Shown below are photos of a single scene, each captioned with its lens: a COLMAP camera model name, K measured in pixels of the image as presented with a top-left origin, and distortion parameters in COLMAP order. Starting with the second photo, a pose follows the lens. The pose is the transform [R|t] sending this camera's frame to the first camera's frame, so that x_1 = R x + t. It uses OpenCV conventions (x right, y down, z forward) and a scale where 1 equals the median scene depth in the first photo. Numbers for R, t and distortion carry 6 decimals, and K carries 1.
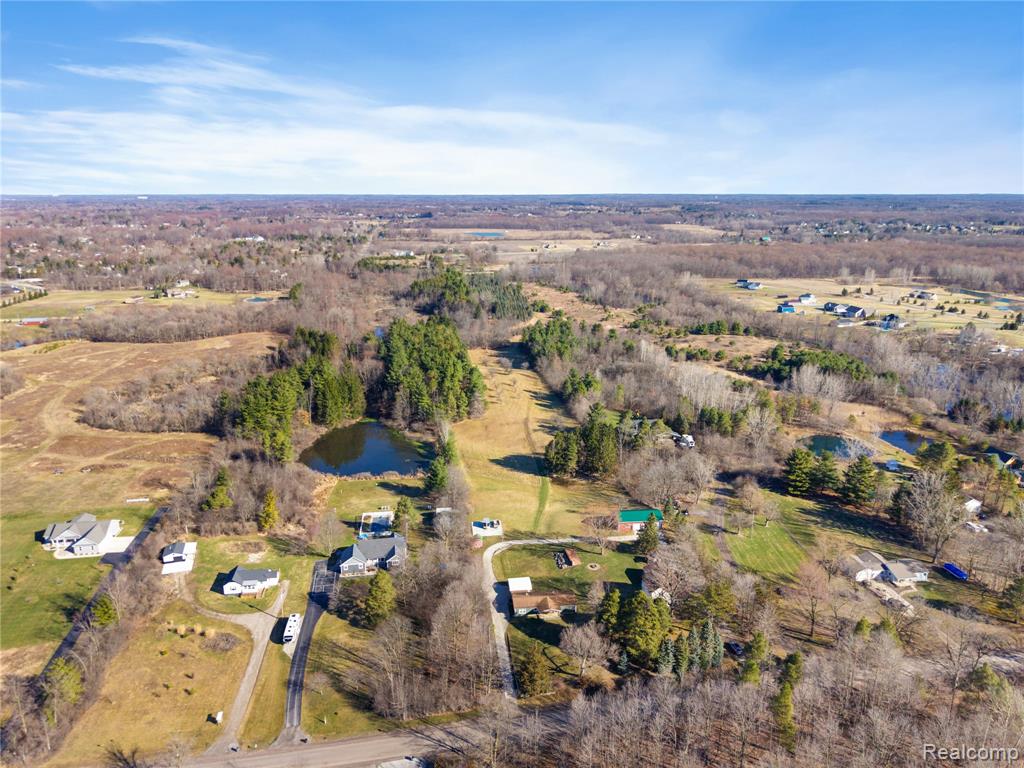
lens RADIAL K [[697.8, 0, 512.0], [0, 697.8, 384.0], [0, 0, 1]] dist [0.057231, -0.073989]
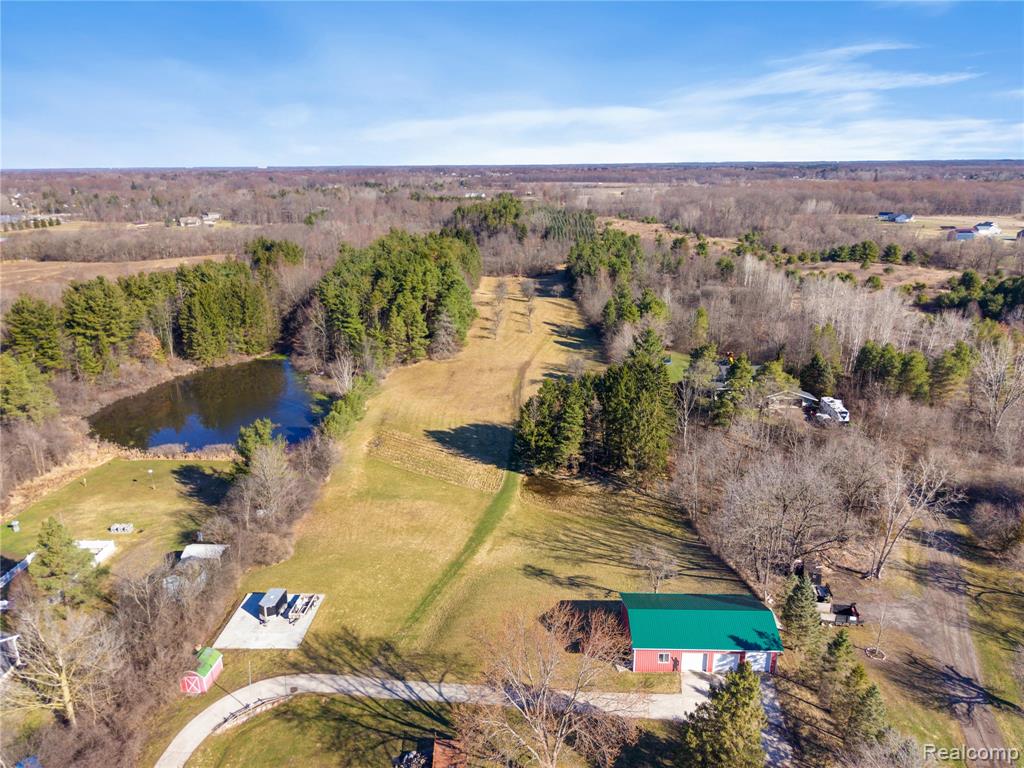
lens RADIAL K [[693.7, 0, 513.3], [0, 693.7, 385.5], [0, 0, 1]] dist [0.006865, -0.003434]
pose [[0.989601, 0.036641, -0.139092, 0.068404], [-0.030490, 0.998471, 0.046100, 0.033533], [0.140569, -0.041380, 0.989206, 0.341895]]
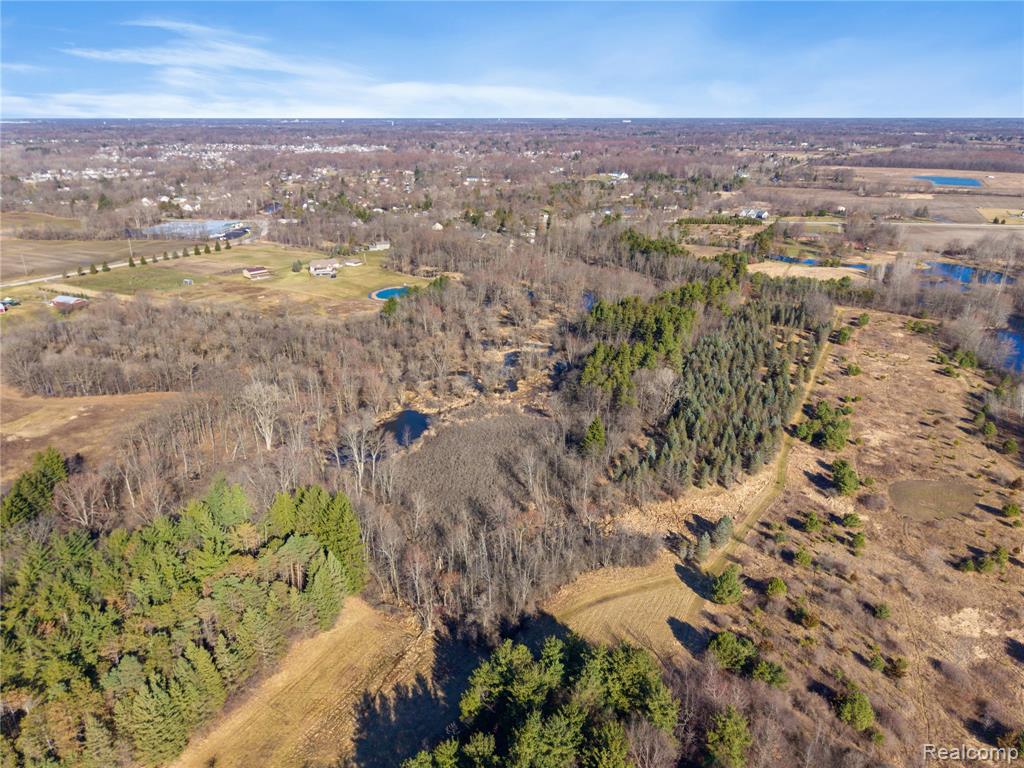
lens RADIAL K [[688.7, 0, 512.0], [0, 688.7, 380.1], [0, 0, 1]] dist [0.027843, -0.029228]
pose [[0.800132, 0.214144, -0.560296, 0.172273], [-0.157709, 0.976341, 0.147939, -0.251798], [0.578721, -0.030007, 0.814974, 0.889558]]
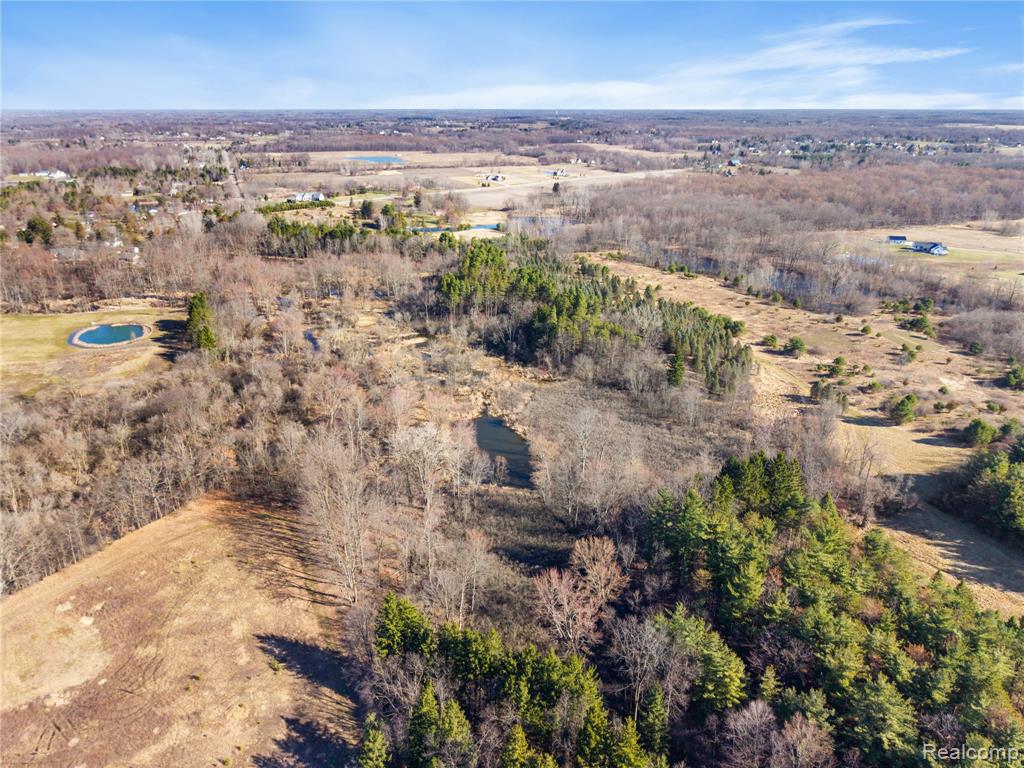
lens RADIAL K [[693.7, 0, 513.3], [0, 693.7, 385.5], [0, 0, 1]] dist [0.006865, -0.003434]
pose [[0.972682, -0.086784, 0.215310, -0.333618], [0.061674, 0.990768, 0.120727, -0.206684], [-0.223799, -0.104150, 0.969055, 0.809533]]
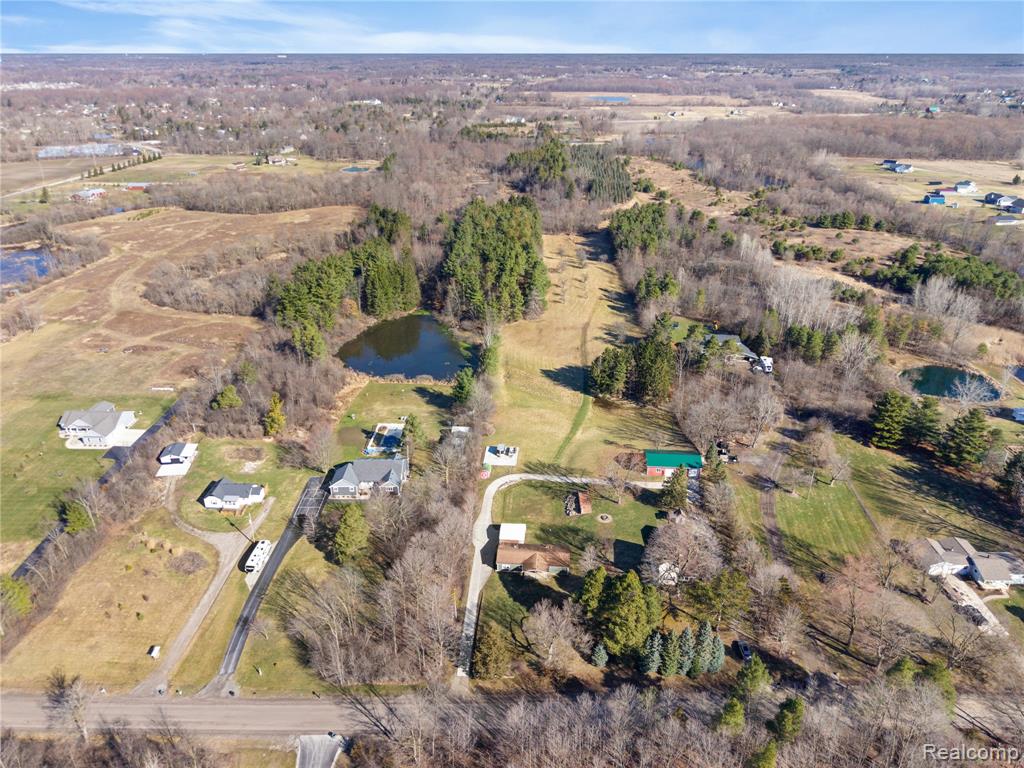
lens RADIAL K [[701.3, 0, 512.2], [0, 701.3, 367.5], [0, 0, 1]] dist [0.011132, -0.006723]
pose [[0.983594, 0.075120, -0.164013, 0.059685], [-0.048575, 0.985882, 0.160242, -0.025322], [0.173734, -0.149646, 0.973356, 0.076255]]
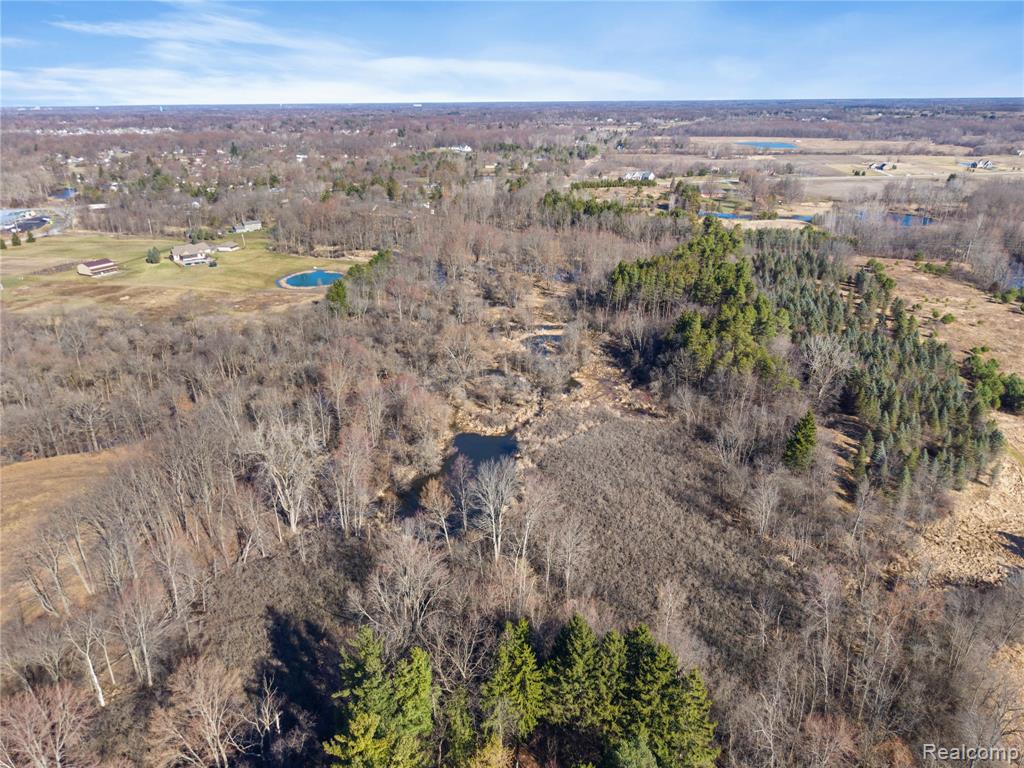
lens RADIAL K [[688.7, 0, 512.0], [0, 688.7, 380.1], [0, 0, 1]] dist [0.027843, -0.029228]
pose [[0.937351, 0.123560, -0.325740, -0.095294], [-0.083940, 0.987548, 0.133051, -0.207891], [0.338124, -0.097373, 0.936051, 0.961492]]
